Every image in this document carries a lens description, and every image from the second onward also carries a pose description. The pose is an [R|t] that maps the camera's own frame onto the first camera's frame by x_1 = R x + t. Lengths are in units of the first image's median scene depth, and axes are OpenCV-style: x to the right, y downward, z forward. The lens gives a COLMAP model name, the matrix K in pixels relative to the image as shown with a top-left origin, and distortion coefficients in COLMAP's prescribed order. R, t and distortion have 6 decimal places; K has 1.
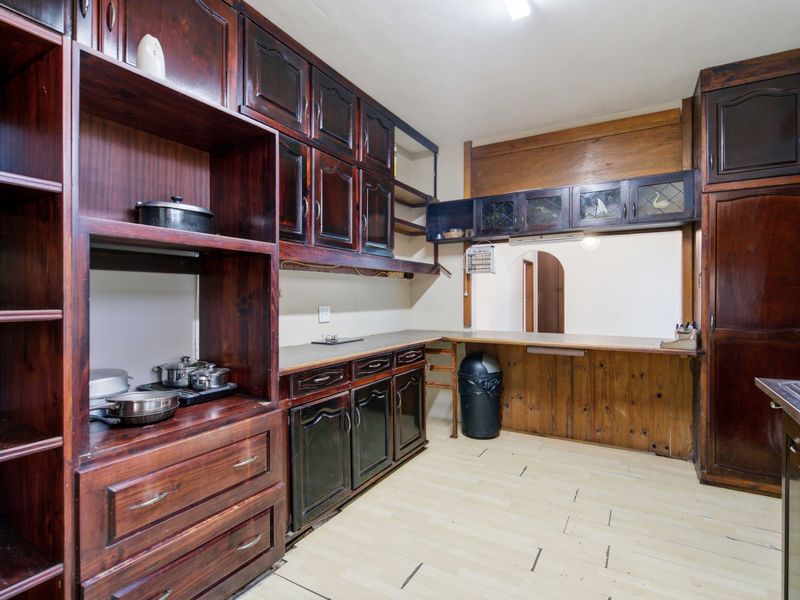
lens RADIAL K [[413.3, 0, 403.2], [0, 413.3, 296.3], [0, 0, 1]] dist [0.003241, -0.000679]
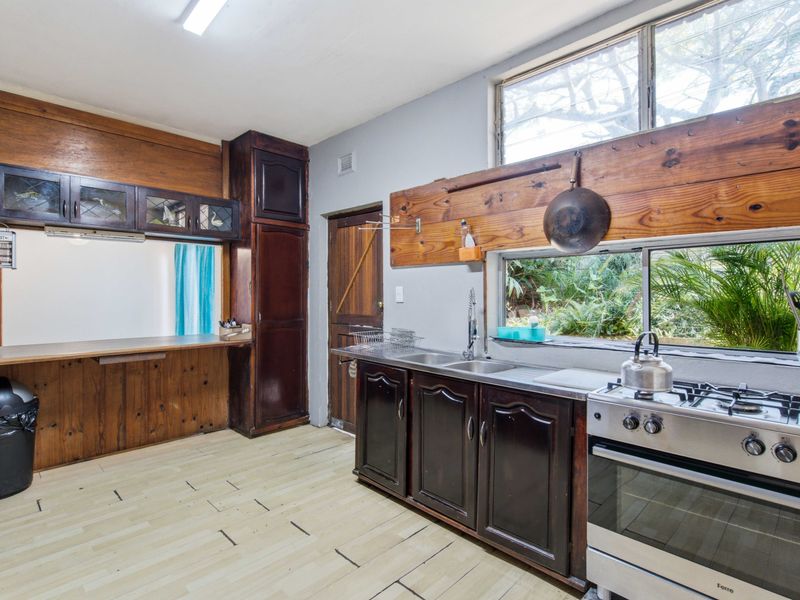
lens RADIAL K [[413.3, 0, 404.3], [0, 413.3, 297.2], [0, 0, 1]] dist [0.003241, -0.000679]
pose [[0.249841, -0.004960, 0.968274, -0.374586], [-0.001765, 0.999983, 0.005578, -0.011857], [-0.968285, -0.003103, 0.249828, 0.153402]]
